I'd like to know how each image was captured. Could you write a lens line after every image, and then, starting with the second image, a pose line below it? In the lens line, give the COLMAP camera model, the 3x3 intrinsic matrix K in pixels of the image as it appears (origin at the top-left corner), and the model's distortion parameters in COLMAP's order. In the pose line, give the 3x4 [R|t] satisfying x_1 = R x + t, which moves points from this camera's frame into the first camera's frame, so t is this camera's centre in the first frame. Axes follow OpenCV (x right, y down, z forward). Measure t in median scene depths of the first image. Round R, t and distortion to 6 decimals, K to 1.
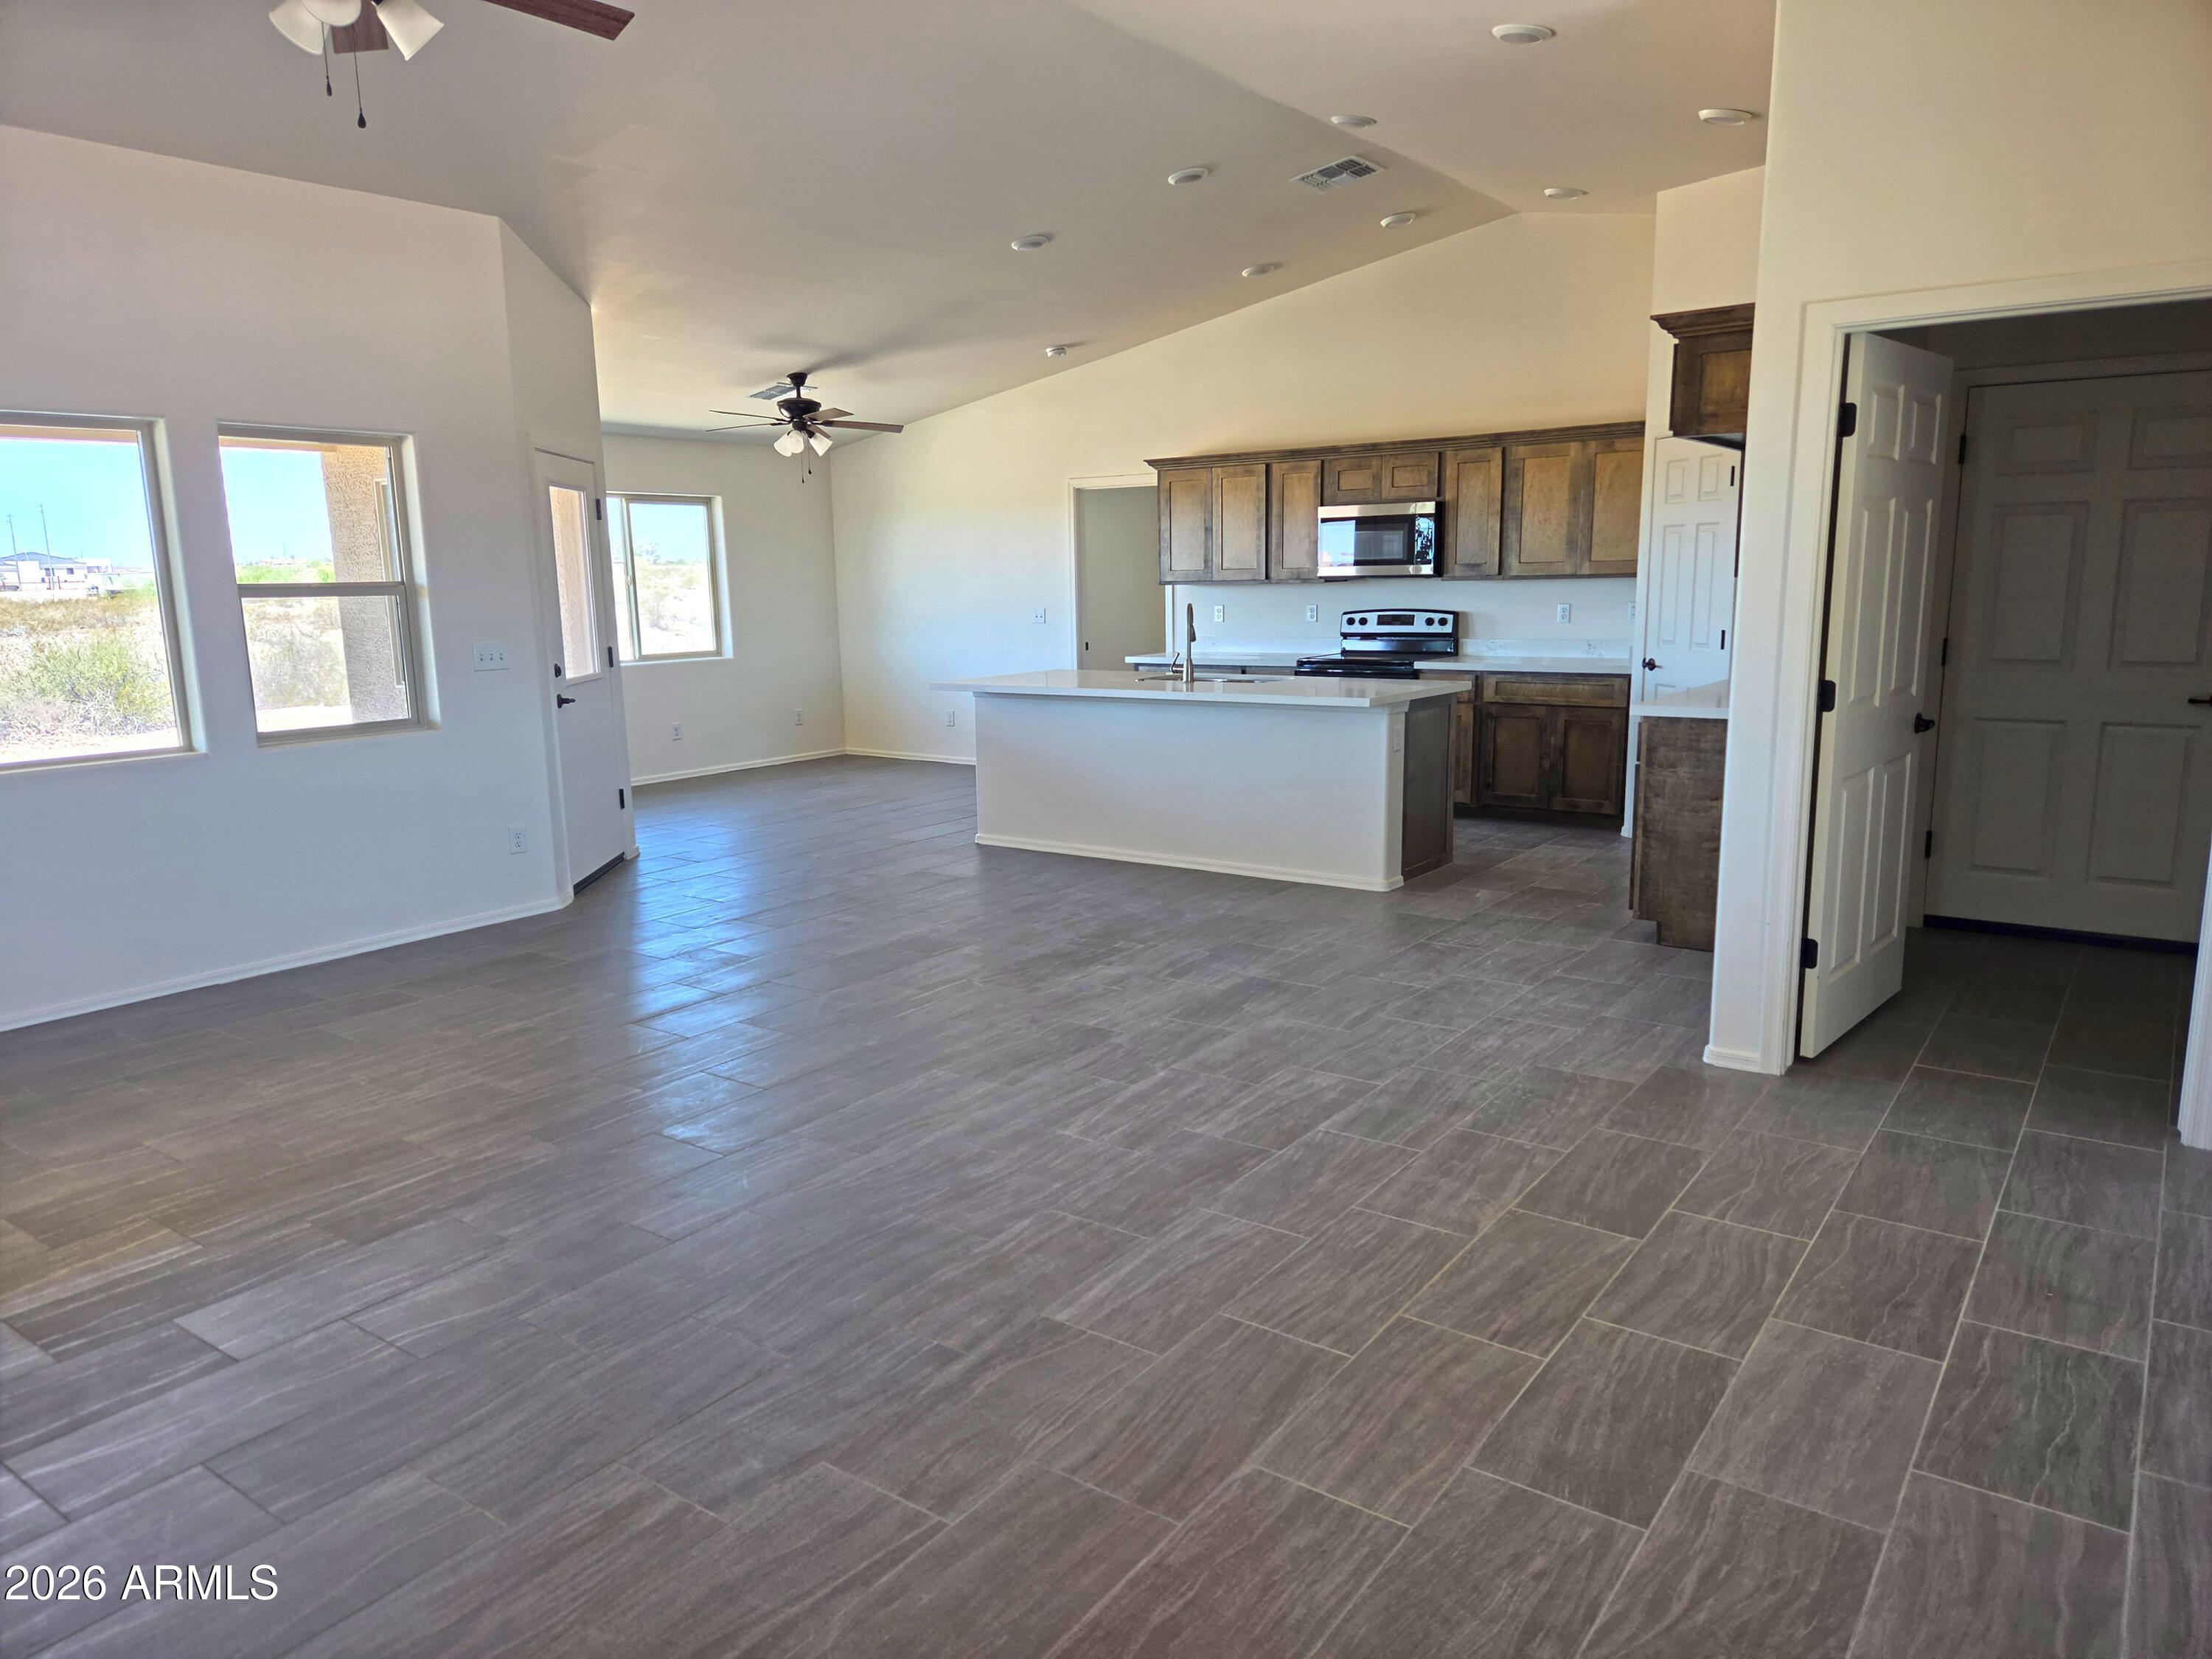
lens RADIAL K [[1485.4, 0, 1103.3], [0, 1485.4, 844.6], [0, 0, 1]] dist [0.059131, -0.049971]
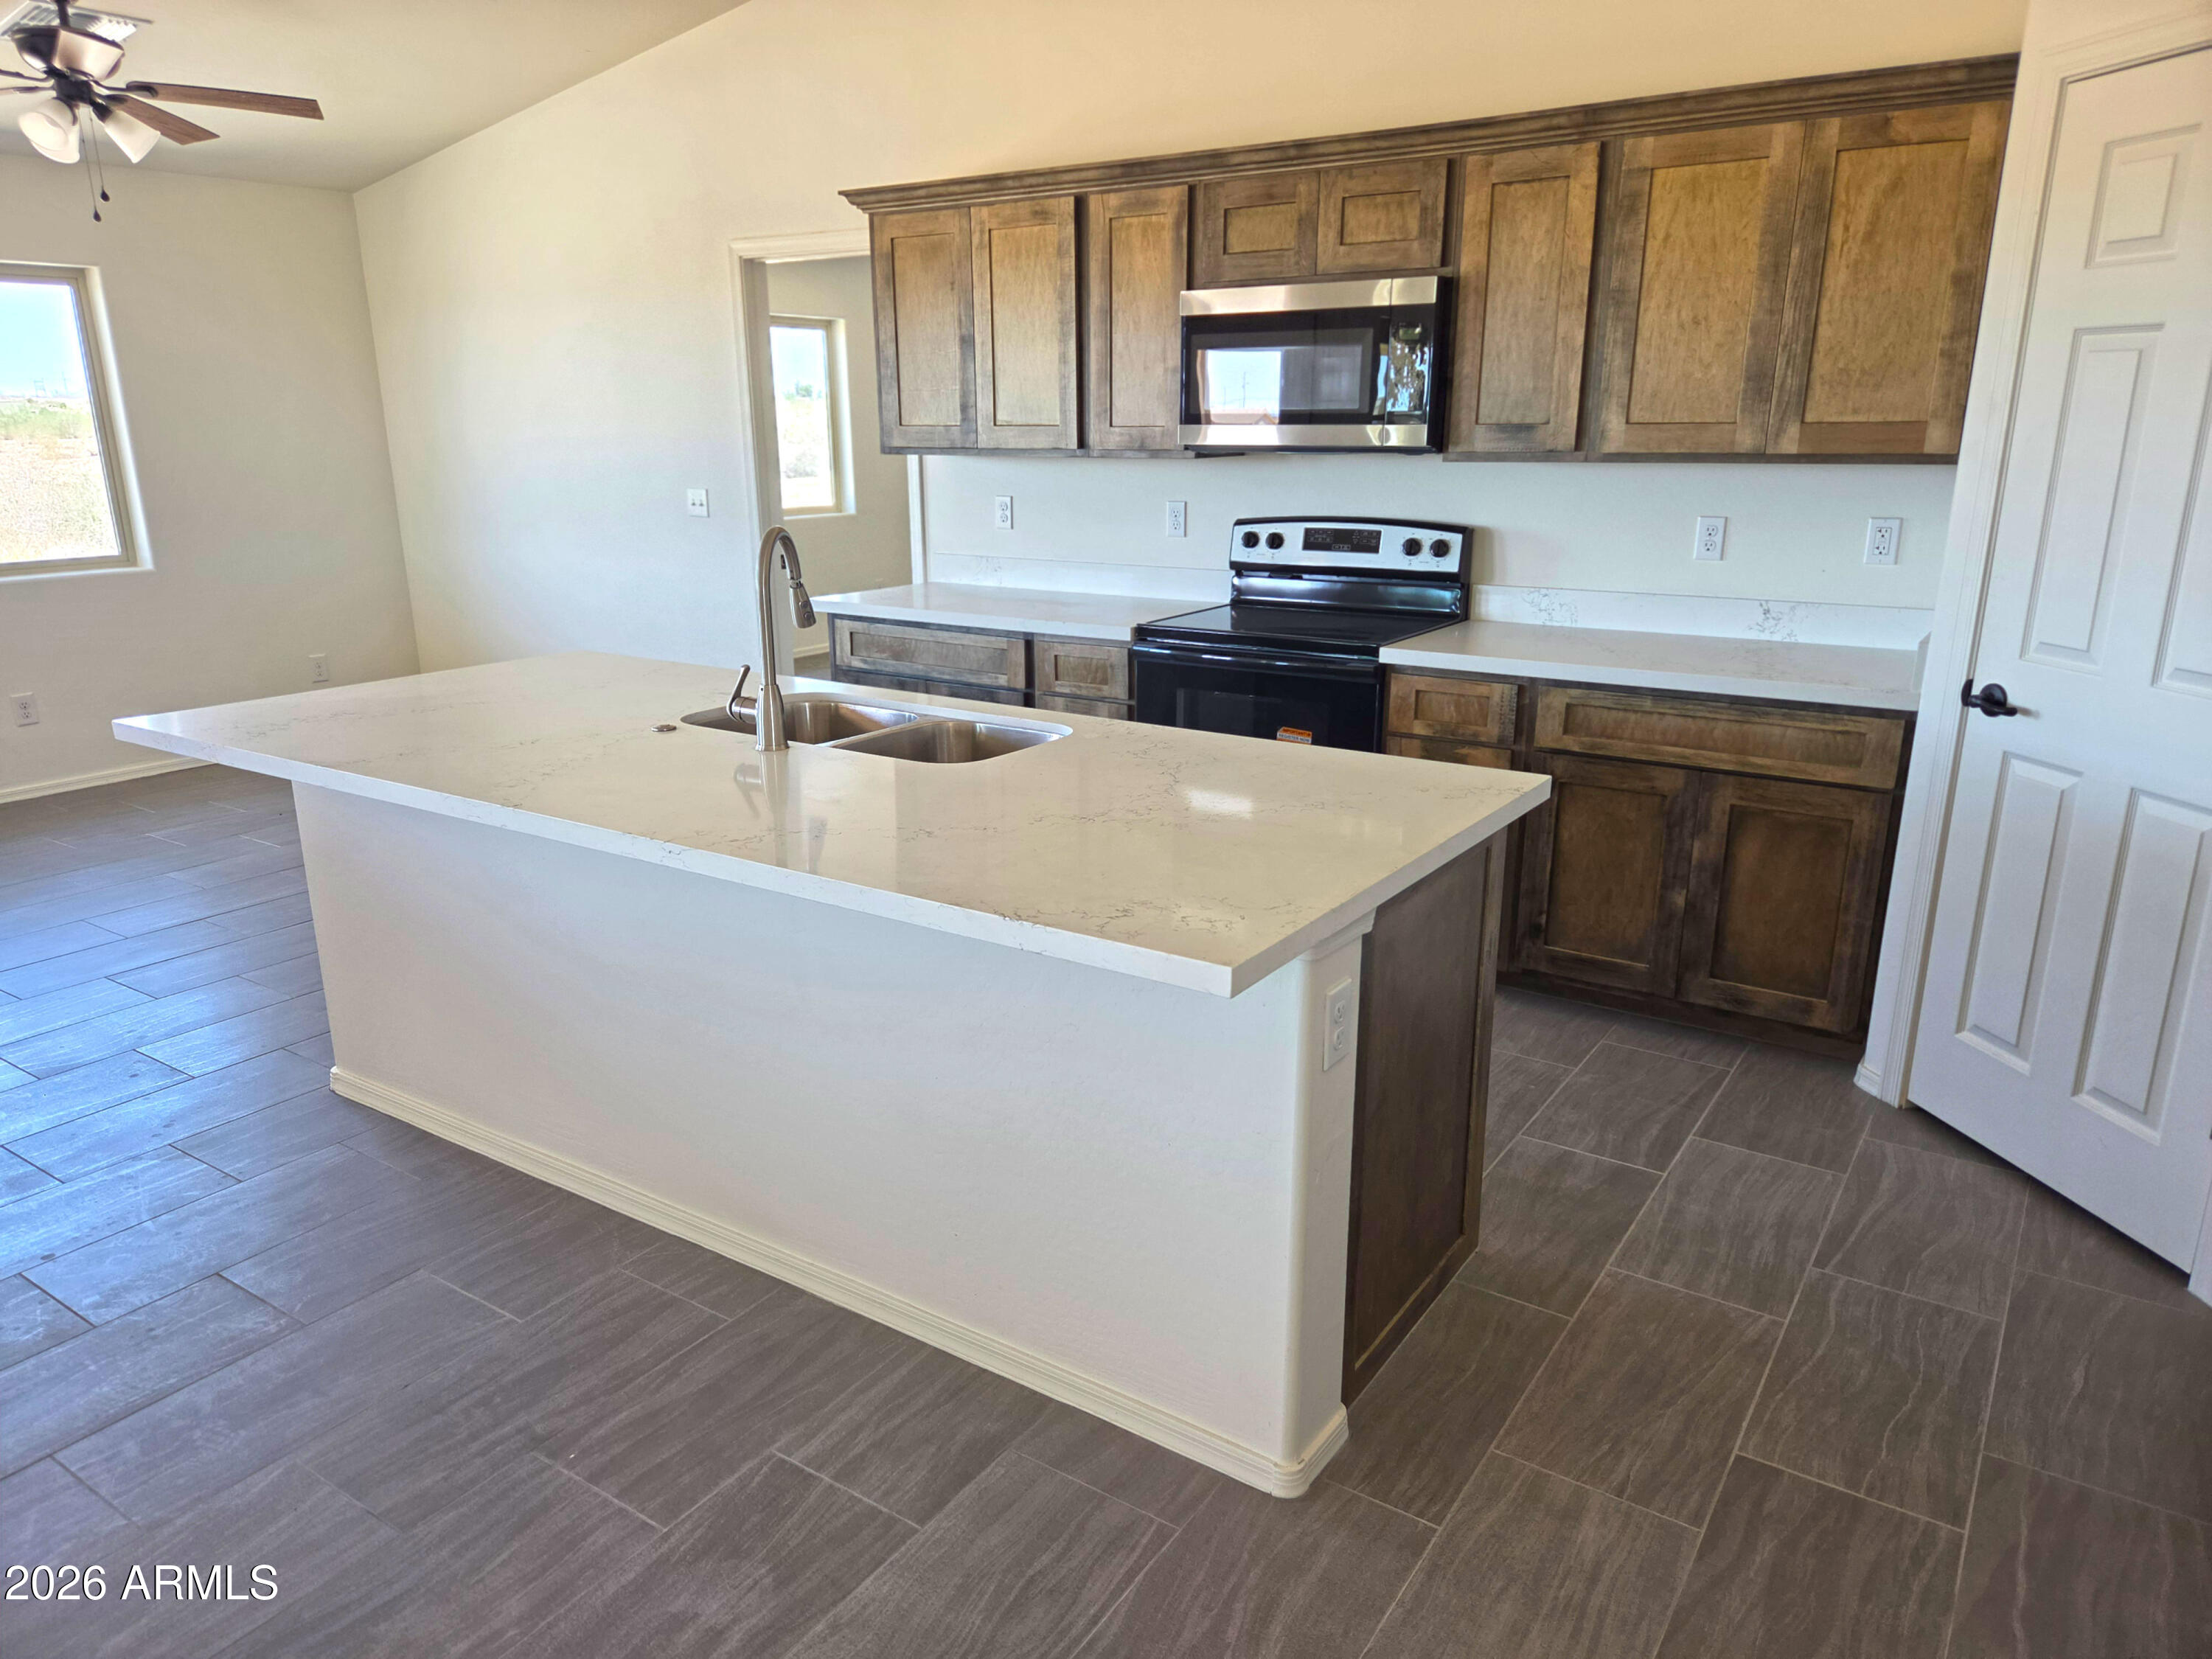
lens RADIAL K [[1485.4, 0, 1105.8], [0, 1485.4, 848.9], [0, 0, 1]] dist [0.059131, -0.049971]
pose [[0.999223, 0.003137, 0.039297, 0.111275], [-0.007094, 0.994866, 0.100956, -0.109178], [-0.038778, -0.101156, 0.994115, 0.563712]]
